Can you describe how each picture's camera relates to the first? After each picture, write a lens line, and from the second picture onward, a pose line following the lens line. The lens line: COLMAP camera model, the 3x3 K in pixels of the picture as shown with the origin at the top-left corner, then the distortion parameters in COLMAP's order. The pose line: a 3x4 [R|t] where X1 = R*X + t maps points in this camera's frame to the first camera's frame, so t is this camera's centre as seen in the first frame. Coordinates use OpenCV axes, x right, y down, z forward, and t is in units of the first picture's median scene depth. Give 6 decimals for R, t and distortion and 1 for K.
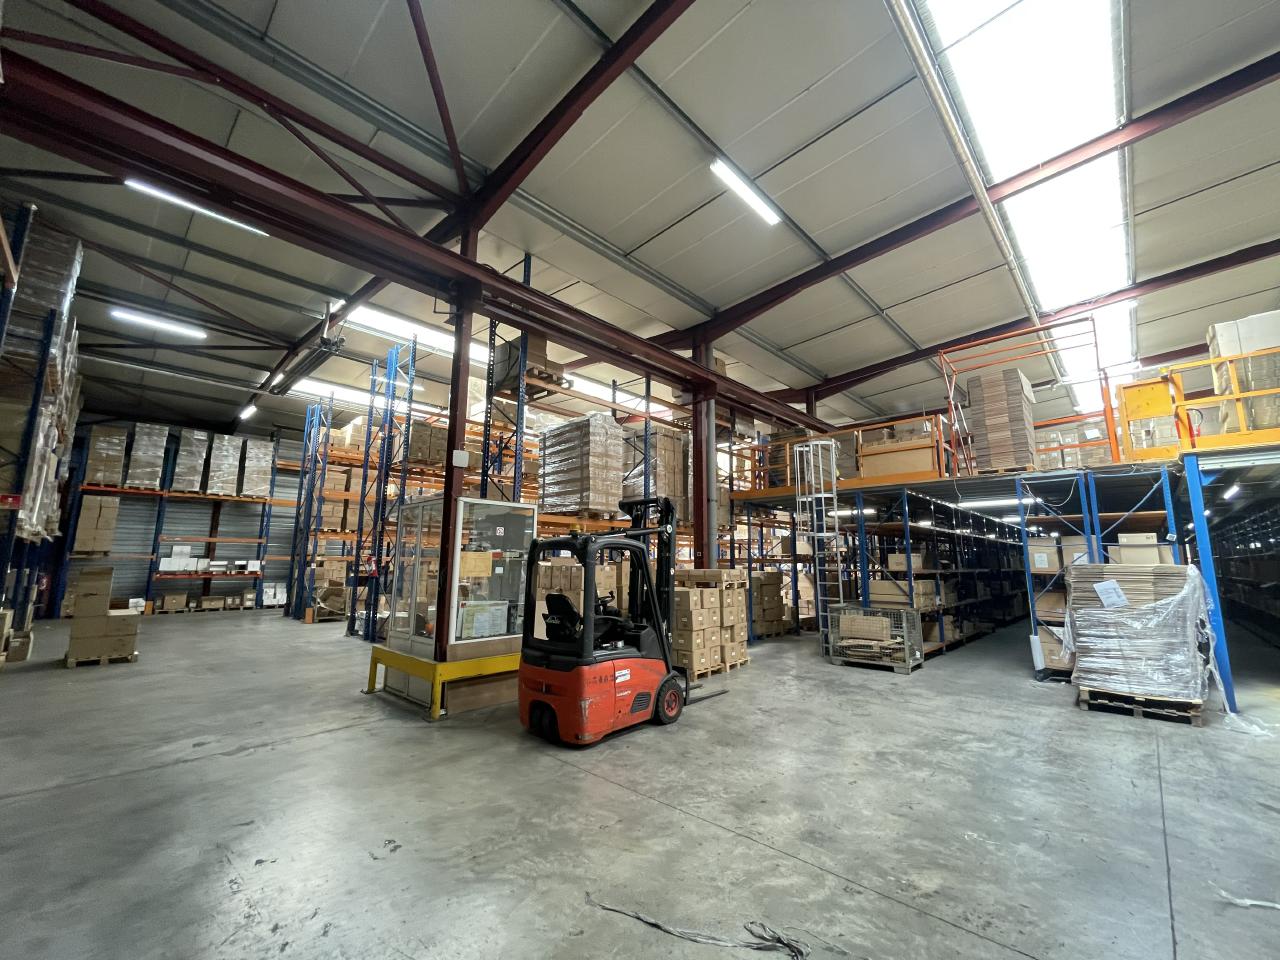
lens RADIAL K [[519.0, 0, 644.6], [0, 519.0, 479.7], [0, 0, 1]] dist [-0.002946, 0.000430]
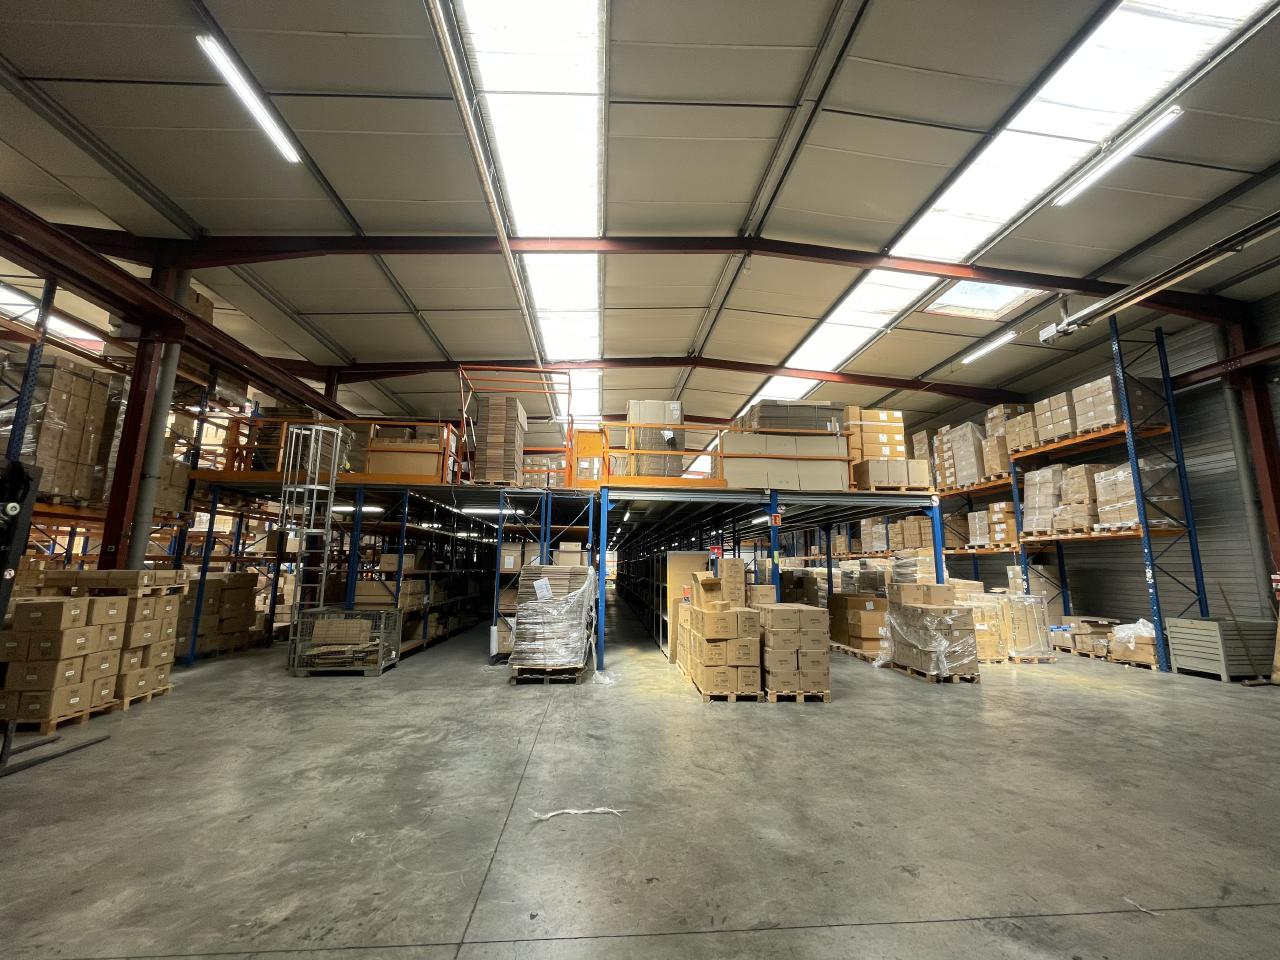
lens RADIAL K [[519.0, 0, 642.7], [0, 519.0, 479.0], [0, 0, 1]] dist [-0.002946, 0.000430]
pose [[0.667834, 0.125810, 0.733601, 0.084355], [-0.124995, 0.990571, -0.056090, -0.004787], [-0.733740, -0.054238, 0.677262, -0.021138]]
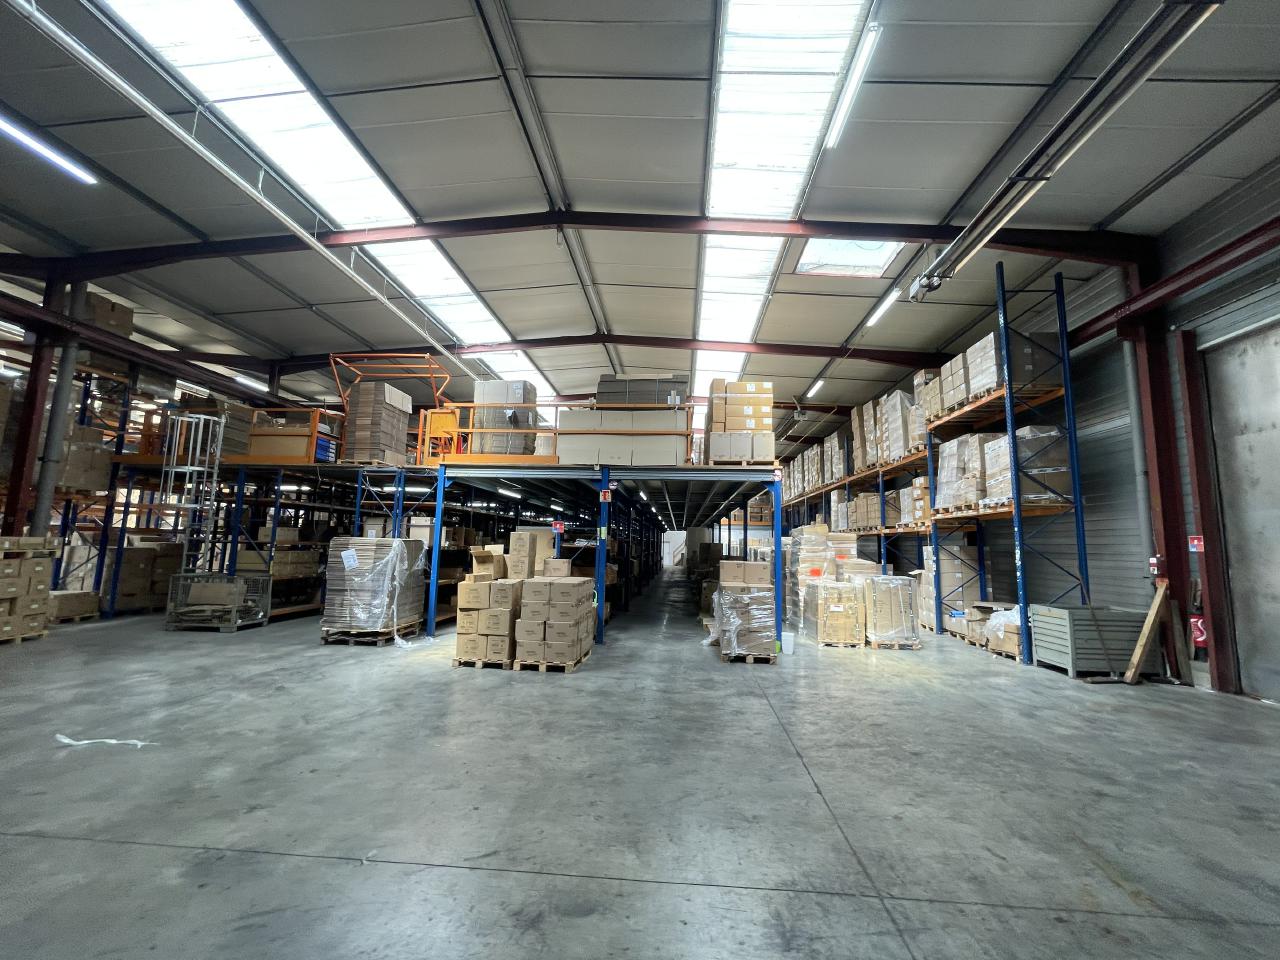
lens RADIAL K [[519.0, 0, 649.3], [0, 519.0, 478.3], [0, 0, 1]] dist [-0.002946, 0.000430]
pose [[0.775127, 0.093910, 0.624787, 0.550626], [-0.118815, 0.992915, -0.001838, -0.073058], [-0.620533, -0.072809, 0.780793, -0.480226]]
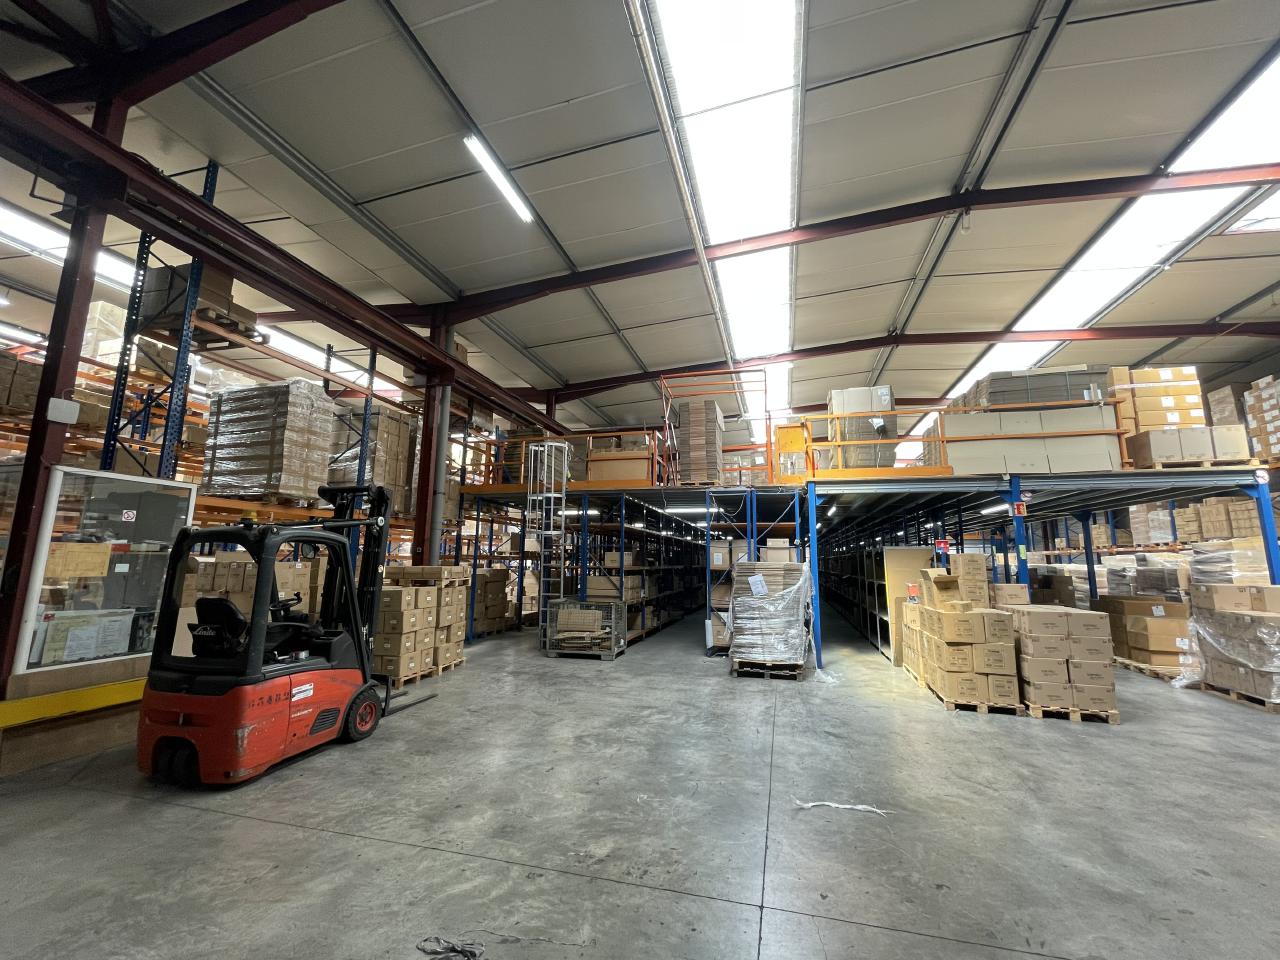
lens RADIAL K [[519.0, 0, 642.9], [0, 519.0, 478.9], [0, 0, 1]] dist [-0.002946, 0.000430]
pose [[0.879510, 0.077577, 0.469515, 0.017047], [-0.079899, 0.996690, -0.015012, -0.000811], [-0.469125, -0.024310, 0.882797, -0.000481]]
